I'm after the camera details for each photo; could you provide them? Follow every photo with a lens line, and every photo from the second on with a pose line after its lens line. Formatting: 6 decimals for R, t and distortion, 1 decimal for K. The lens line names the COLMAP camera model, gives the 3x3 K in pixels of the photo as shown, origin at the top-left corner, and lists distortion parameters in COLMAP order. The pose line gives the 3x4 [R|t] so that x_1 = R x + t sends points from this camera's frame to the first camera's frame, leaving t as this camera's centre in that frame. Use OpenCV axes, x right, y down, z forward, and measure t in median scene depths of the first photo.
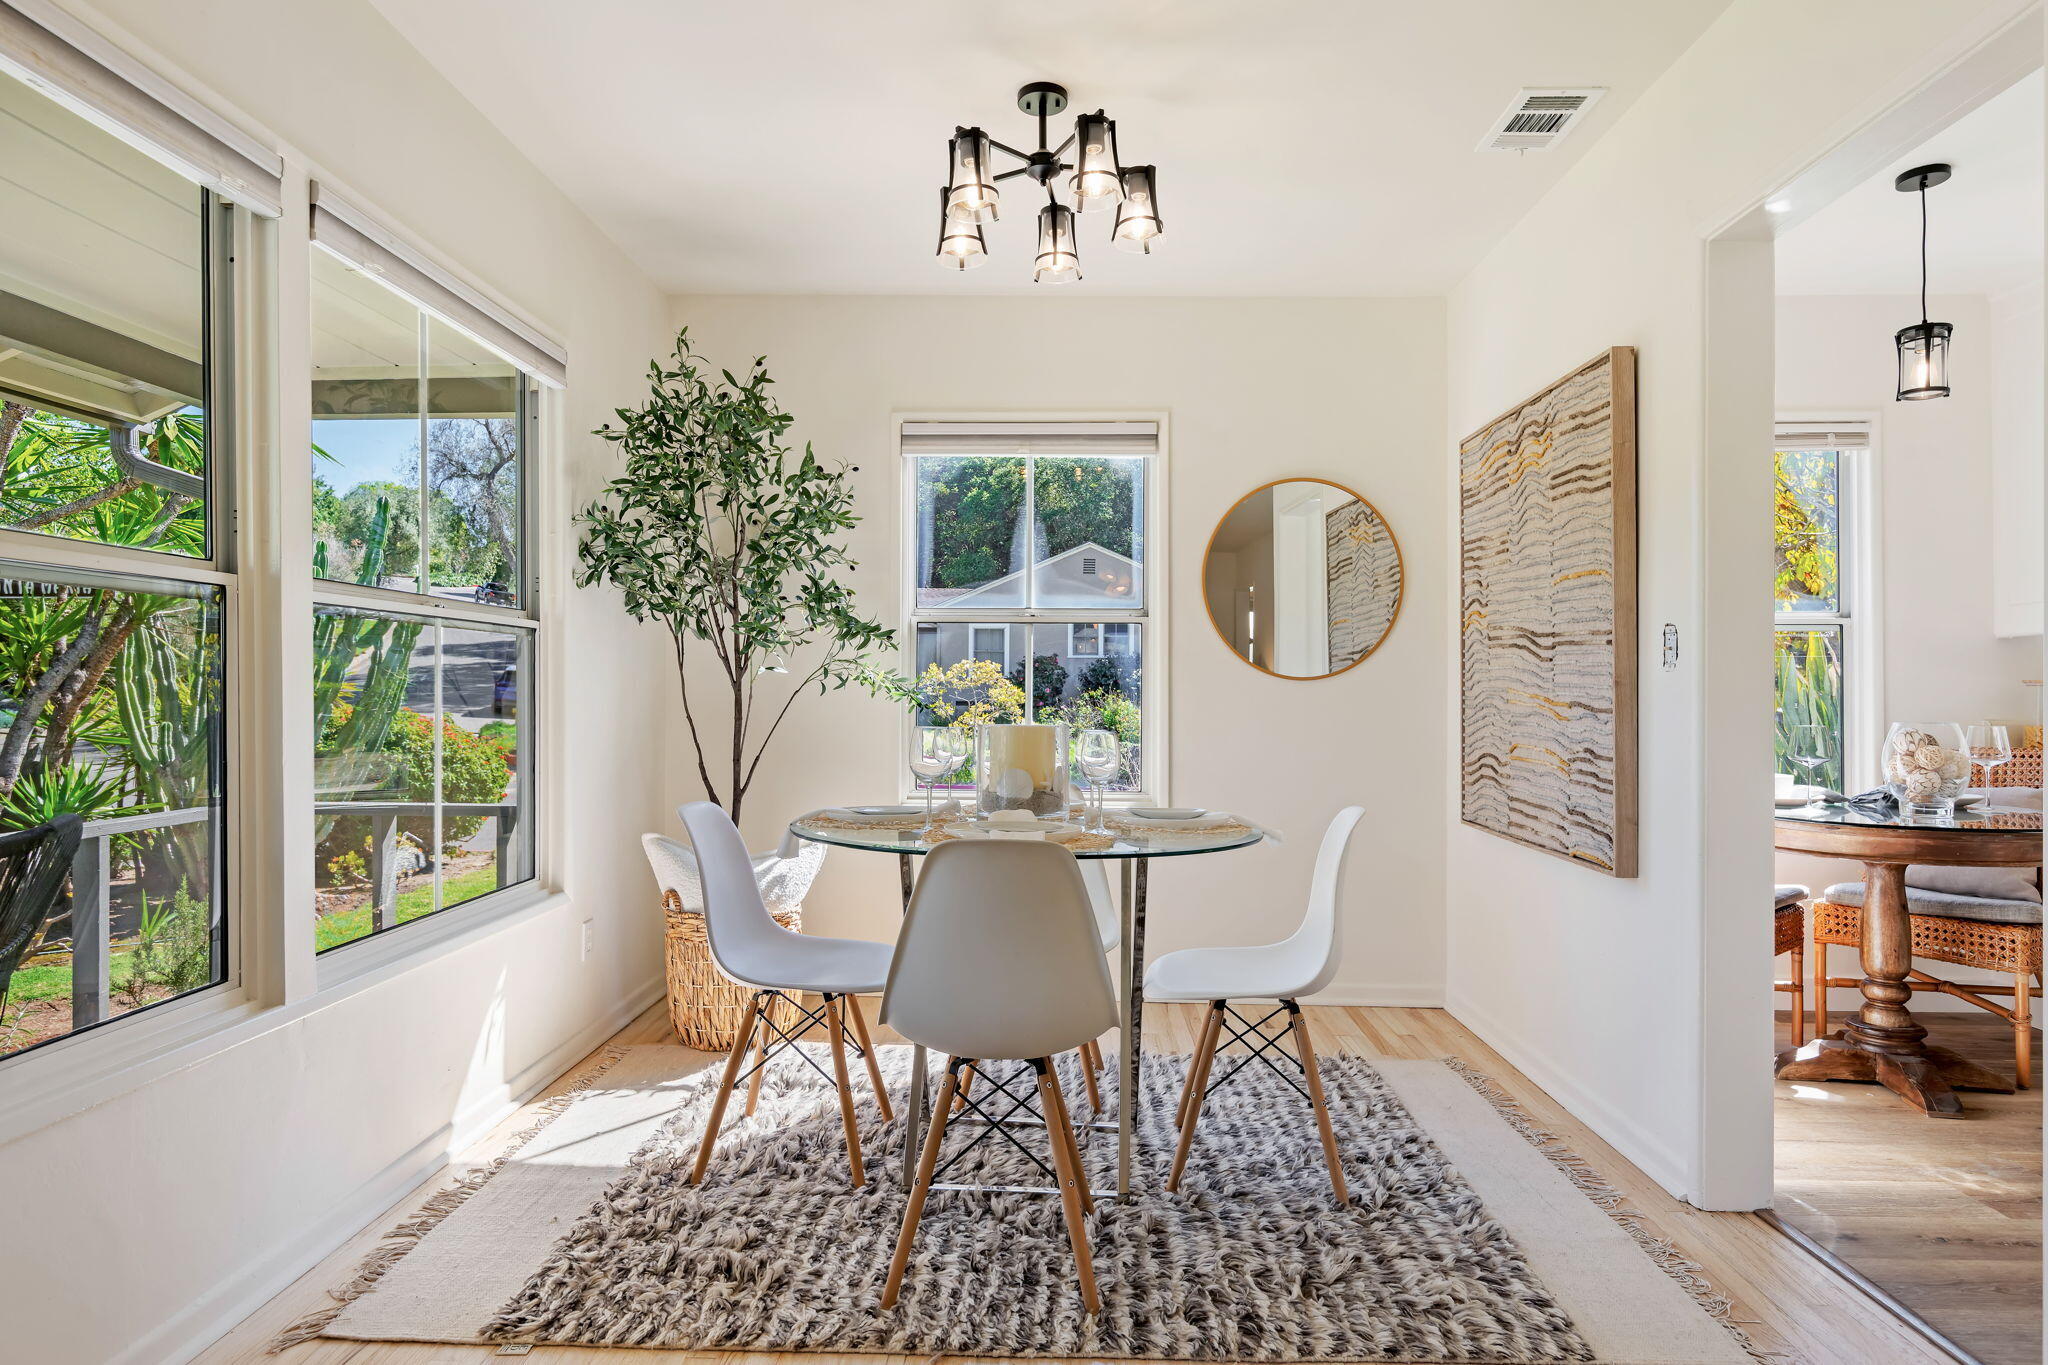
lens RADIAL K [[1123.9, 0, 1044.0], [0, 1123.9, 677.3], [0, 0, 1]] dist [0.004277, -0.000968]
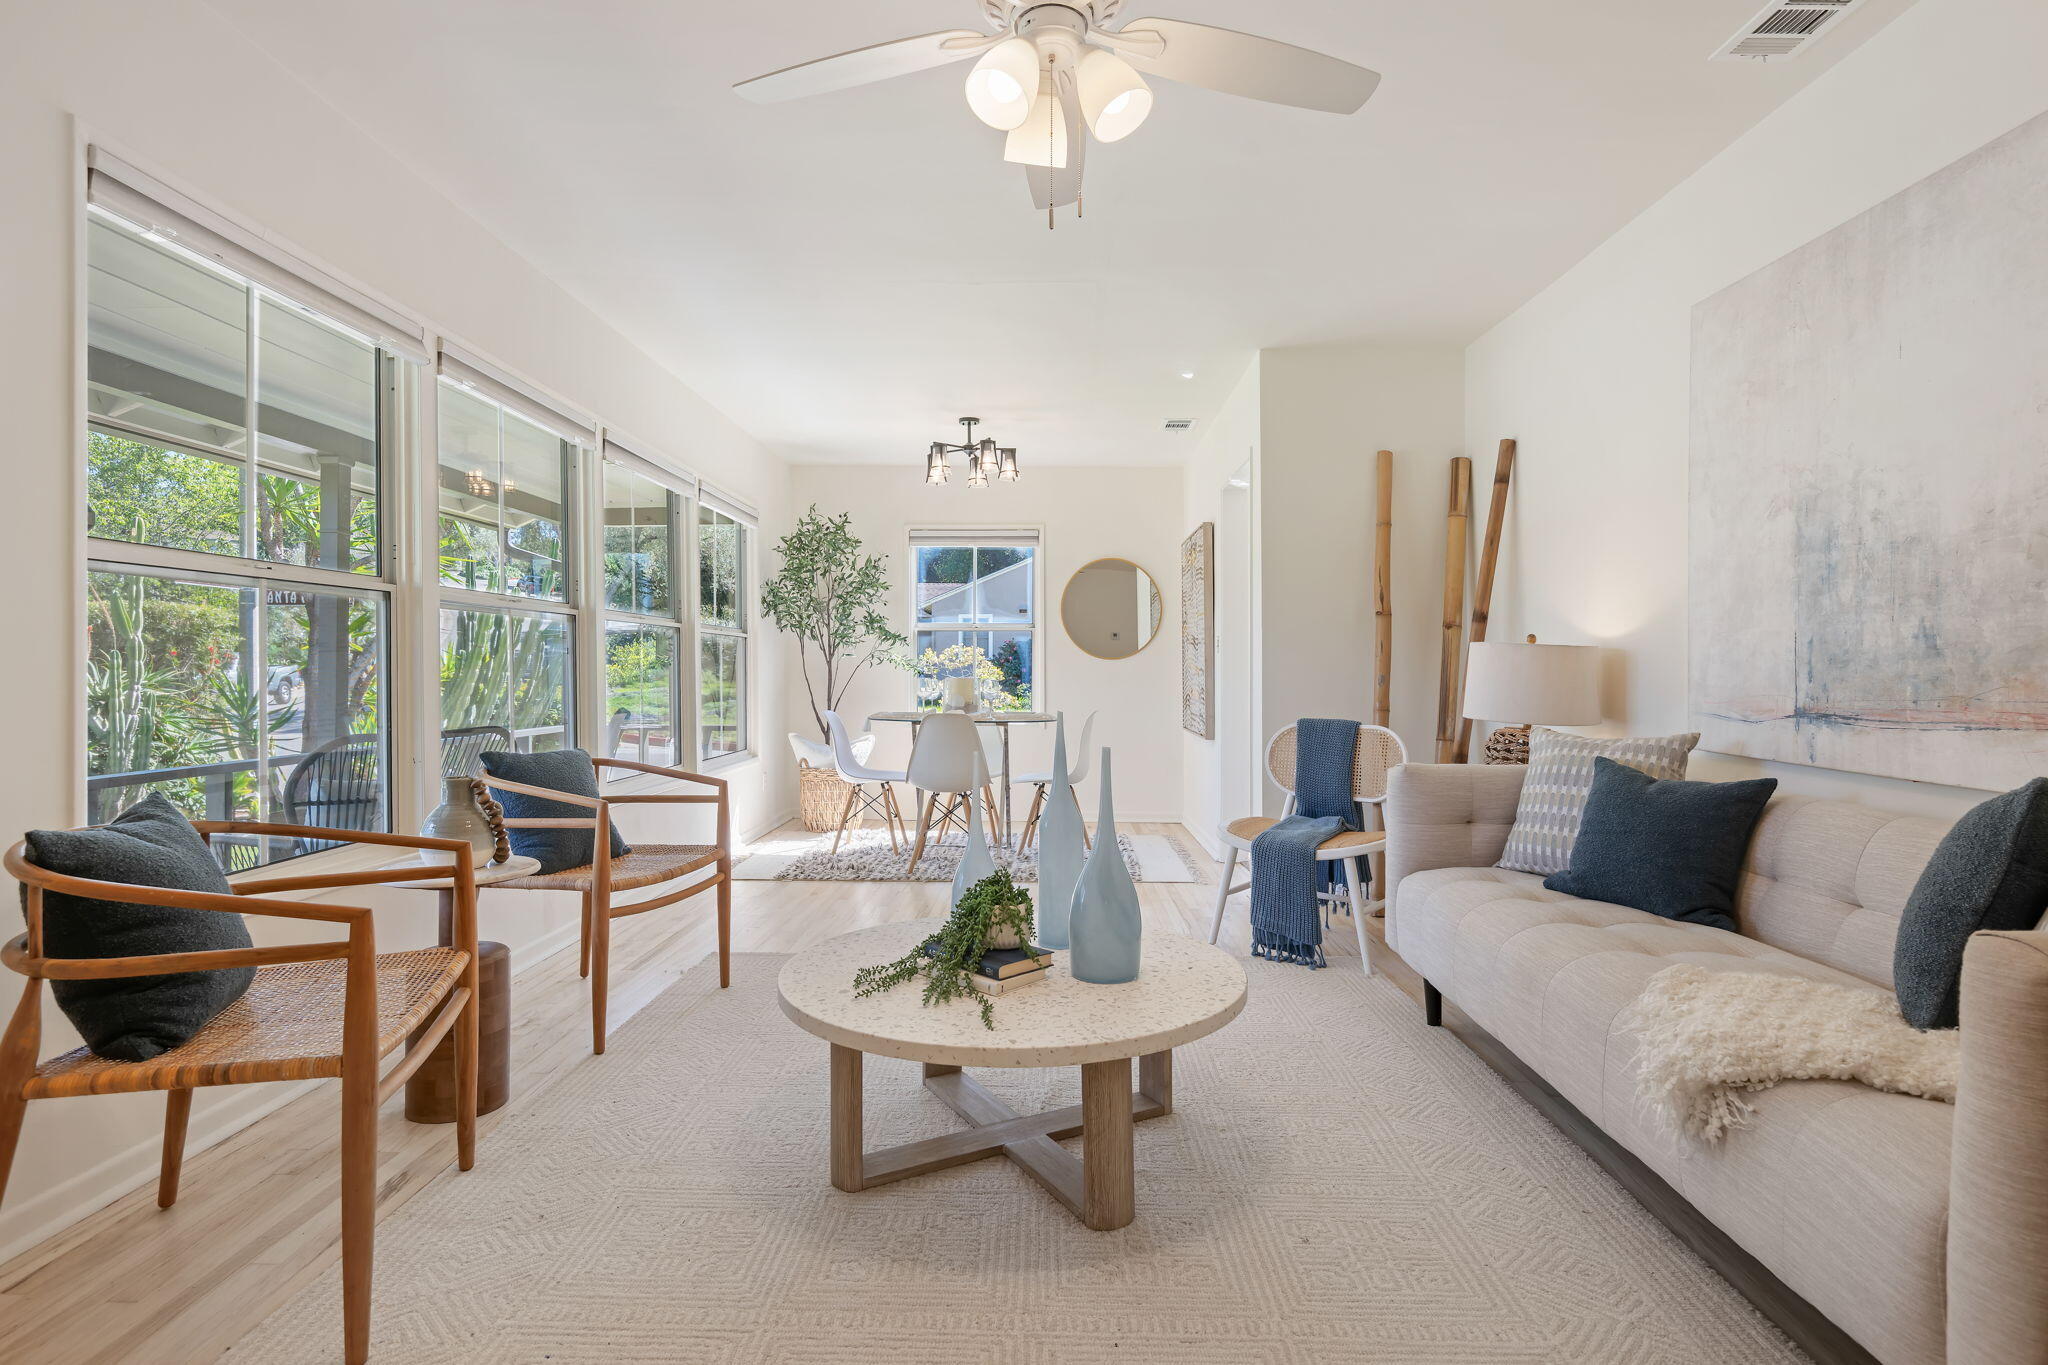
lens RADIAL K [[997.0, 0, 1040.9], [0, 997.0, 663.3], [0, 0, 1]] dist [0.001695, -0.004758]
pose [[0.999916, -0.003668, 0.012457, 0.097917], [0.003612, 0.999983, 0.004549, 0.000687], [-0.012473, -0.004504, 0.999912, -0.906651]]
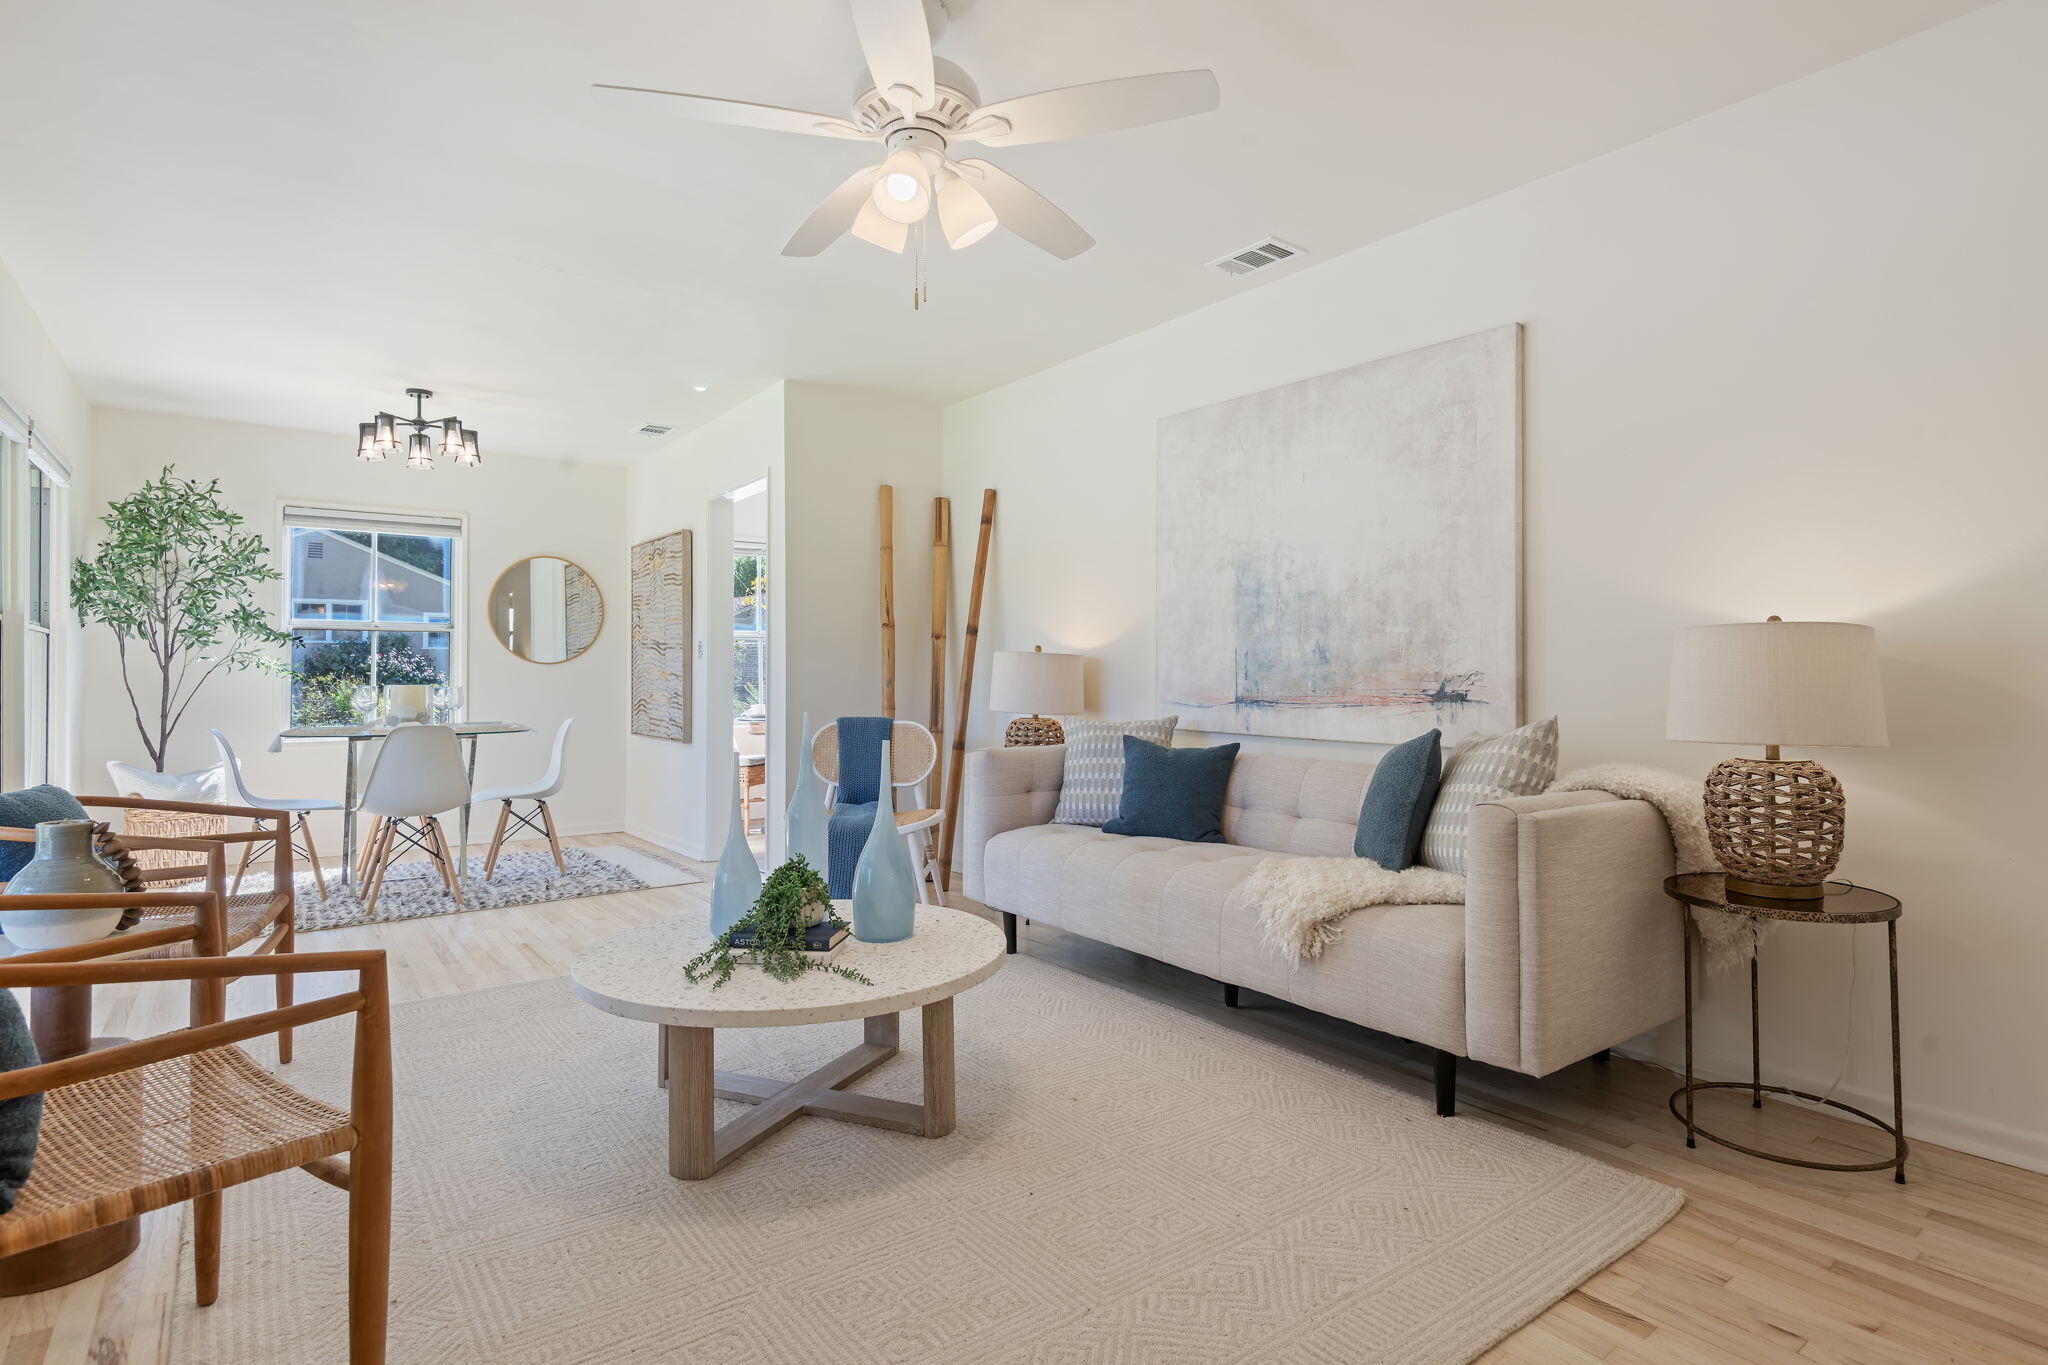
lens RADIAL K [[997.0, 0, 995.4], [0, 997.0, 651.6], [0, 0, 1]] dist [0.001695, -0.004758]
pose [[0.798838, 0.005301, 0.601523, -0.205640], [0.001047, 0.999947, -0.010203, -0.000942], [-0.601546, 0.008780, 0.798790, -0.914419]]
